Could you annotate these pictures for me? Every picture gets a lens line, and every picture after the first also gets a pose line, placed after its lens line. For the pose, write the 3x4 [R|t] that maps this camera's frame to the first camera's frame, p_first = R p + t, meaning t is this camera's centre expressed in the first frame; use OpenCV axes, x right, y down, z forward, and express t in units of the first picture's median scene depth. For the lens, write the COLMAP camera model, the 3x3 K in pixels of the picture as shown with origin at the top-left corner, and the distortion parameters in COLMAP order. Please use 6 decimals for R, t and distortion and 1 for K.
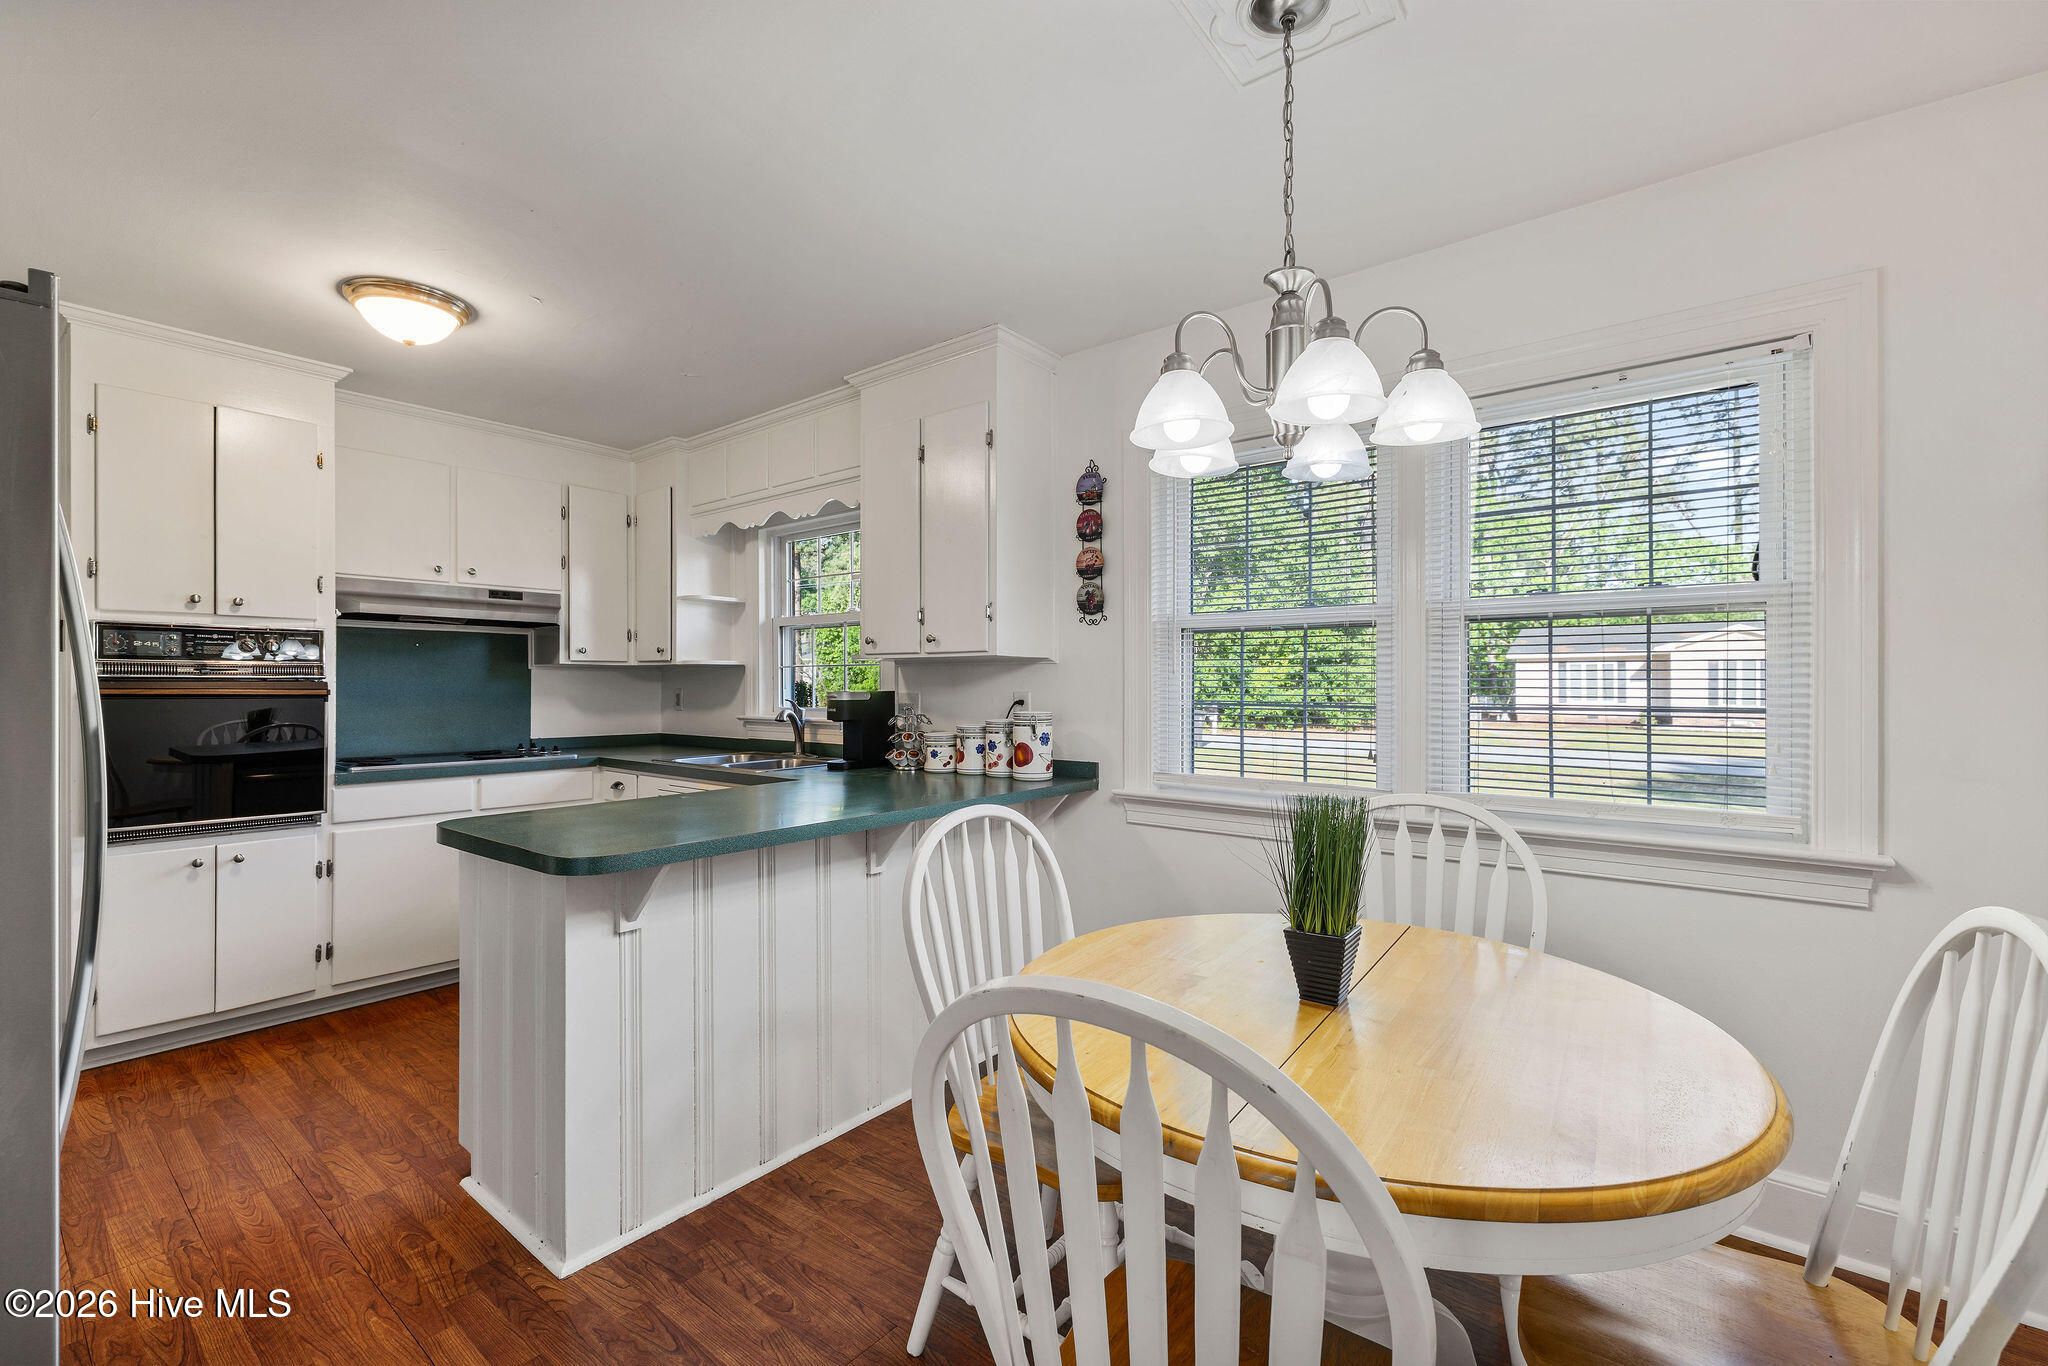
lens RADIAL K [[873.5, 0, 1027.0], [0, 873.5, 685.9], [0, 0, 1]] dist [0.001736, 0.000654]
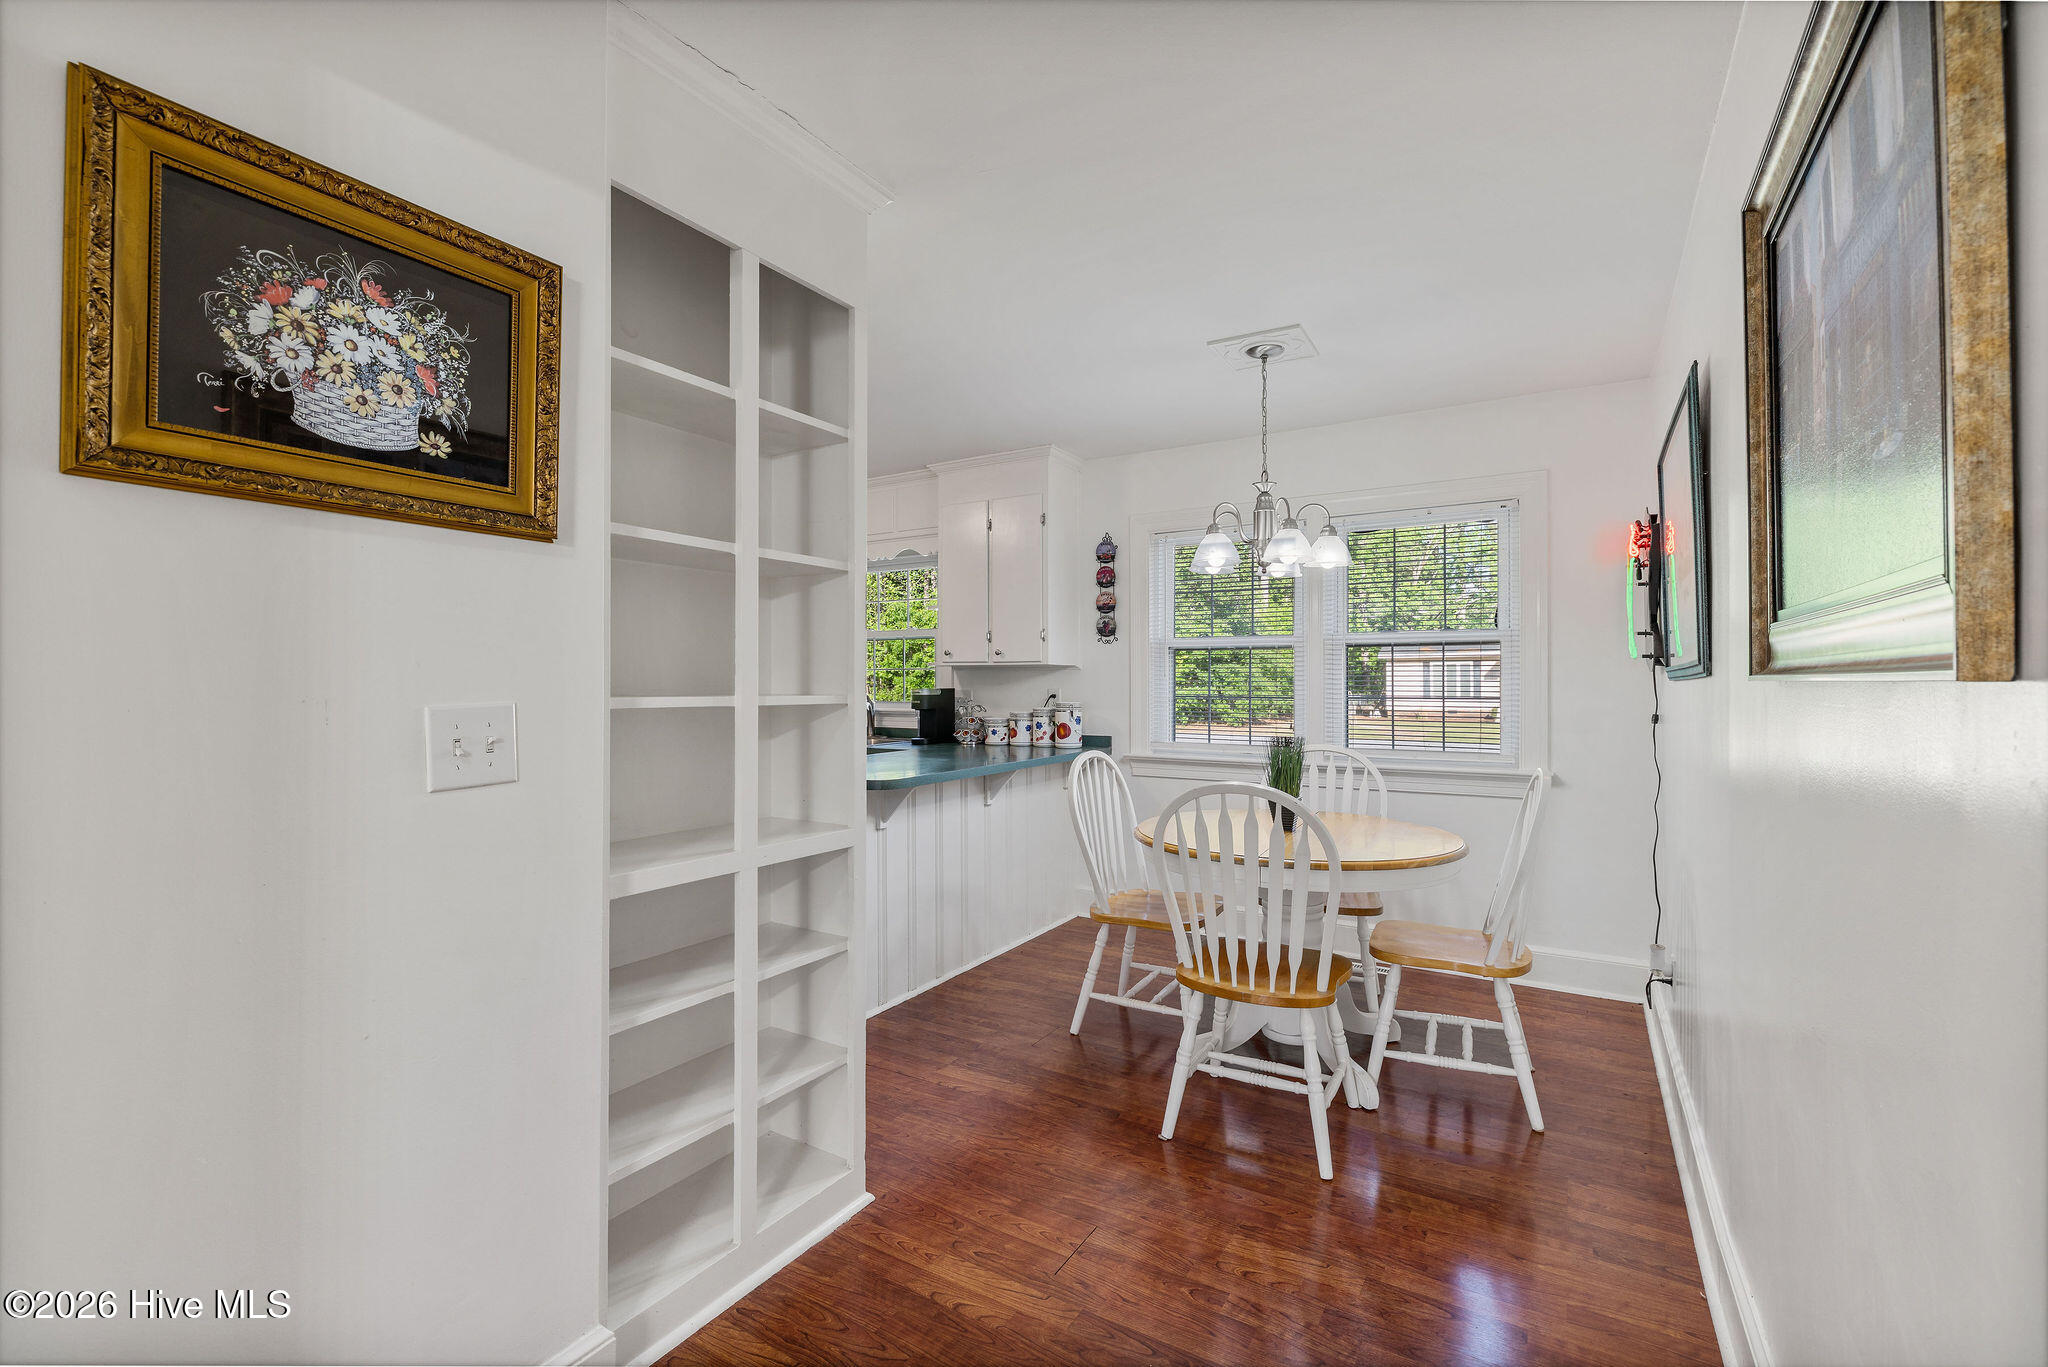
lens RADIAL K [[887.4, 0, 1023.9], [0, 887.4, 678.3], [0, 0, 1]] dist [0.002224, 0.000387]
pose [[0.992654, 0.000381, 0.120983, -0.233847], [0.000363, 0.999981, -0.006127, -0.001497], [-0.120983, 0.006126, 0.992636, -0.452985]]
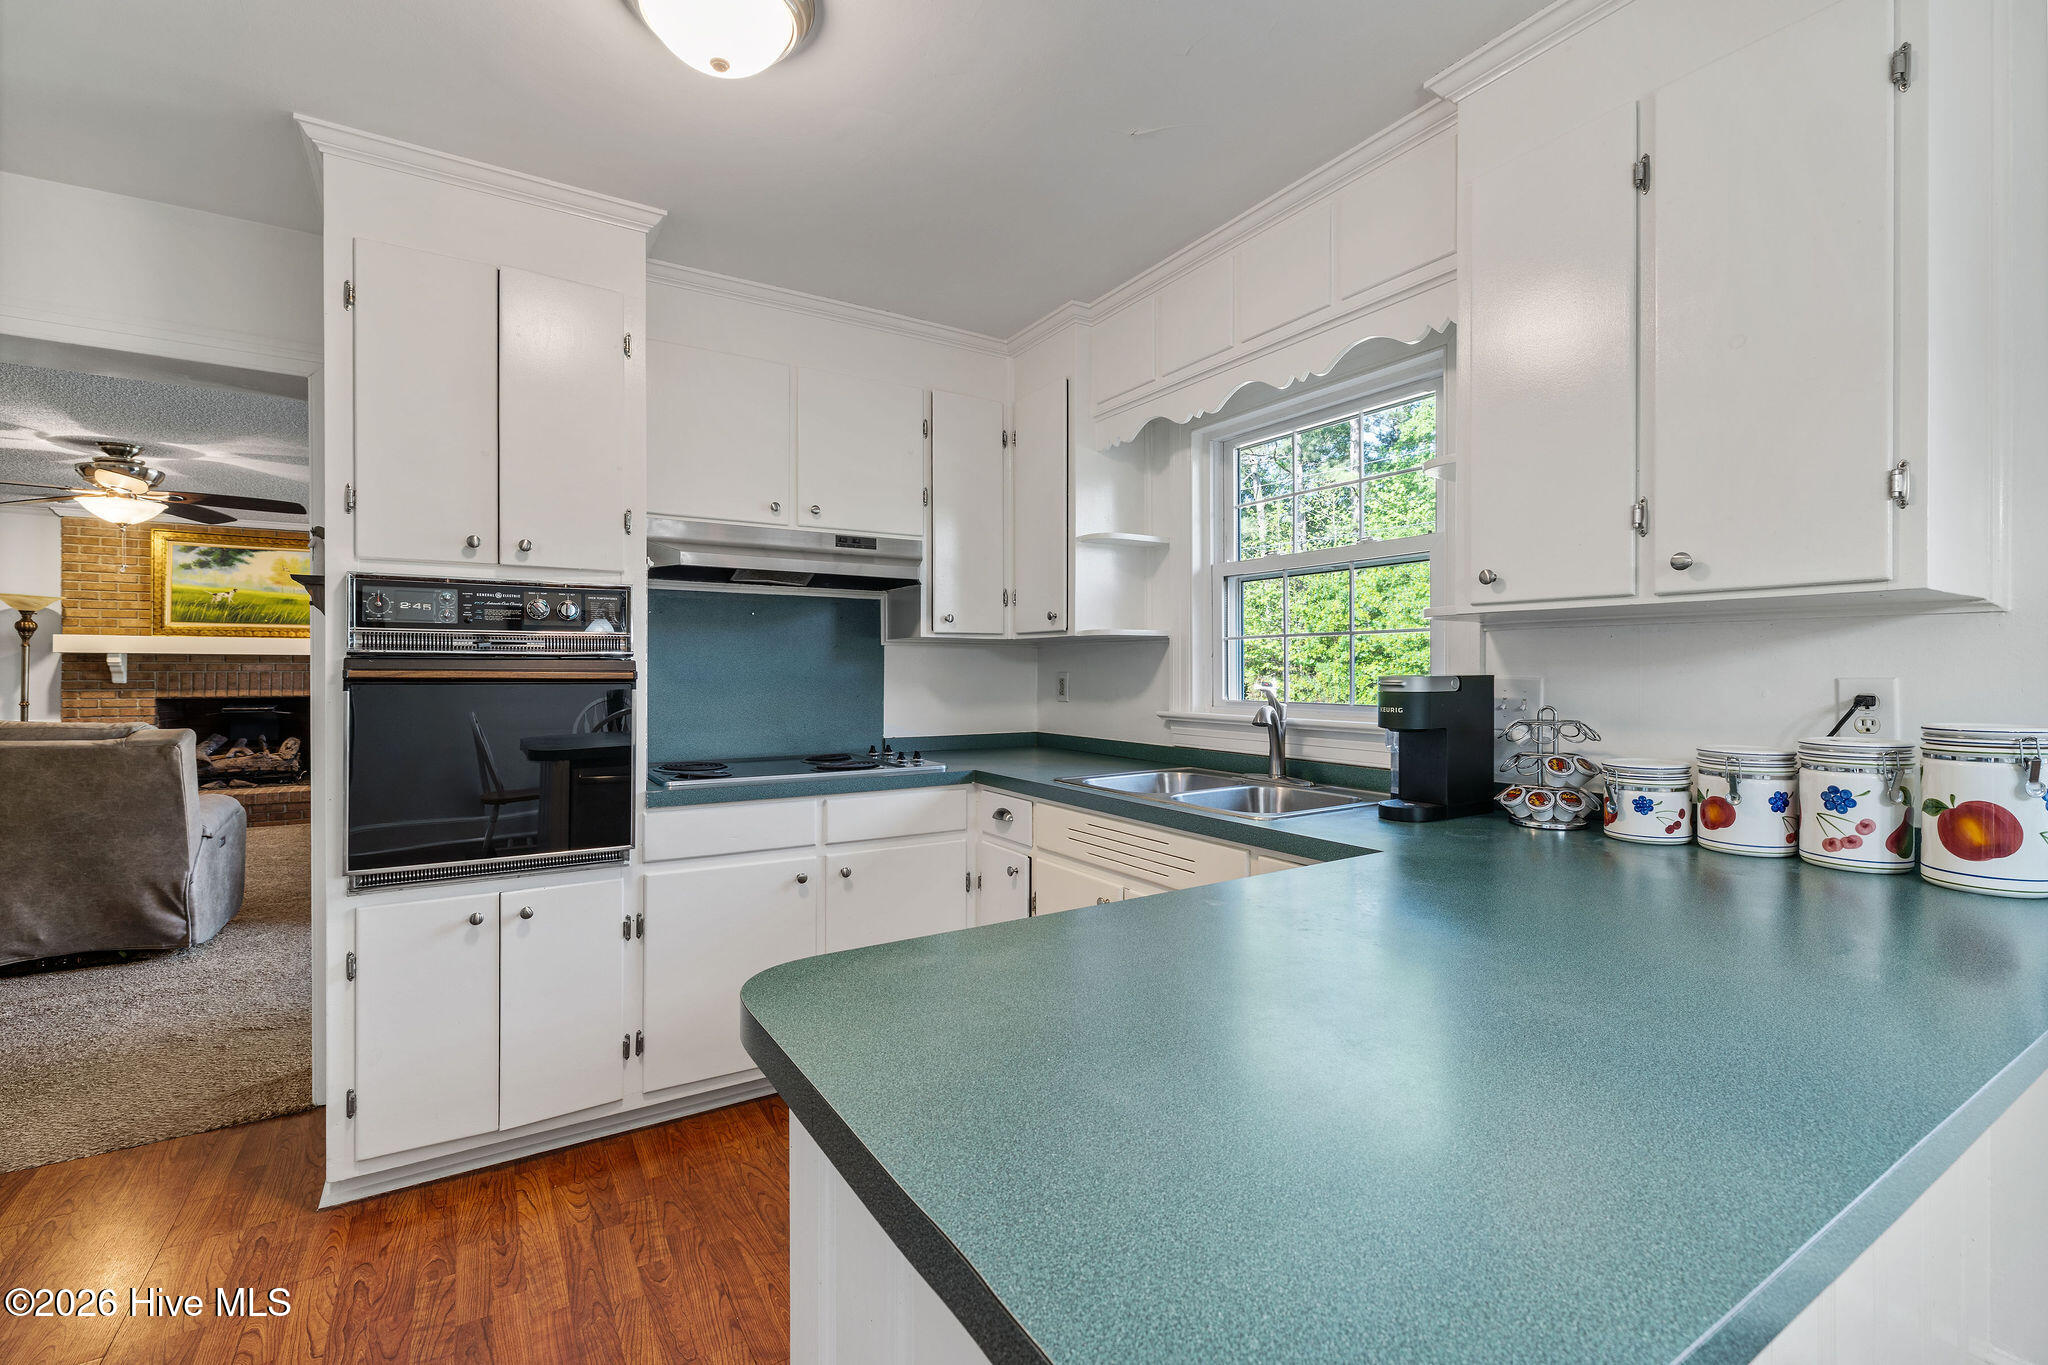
lens RADIAL K [[899.9, 0, 1035.1], [0, 899.9, 671.2], [0, 0, 1]] dist [0.001186, 0.000126]
pose [[0.947314, 0.000461, -0.320305, -0.265695], [-0.000347, 1.000000, 0.000413, 0.003475], [0.320305, -0.000280, 0.947314, 0.417725]]
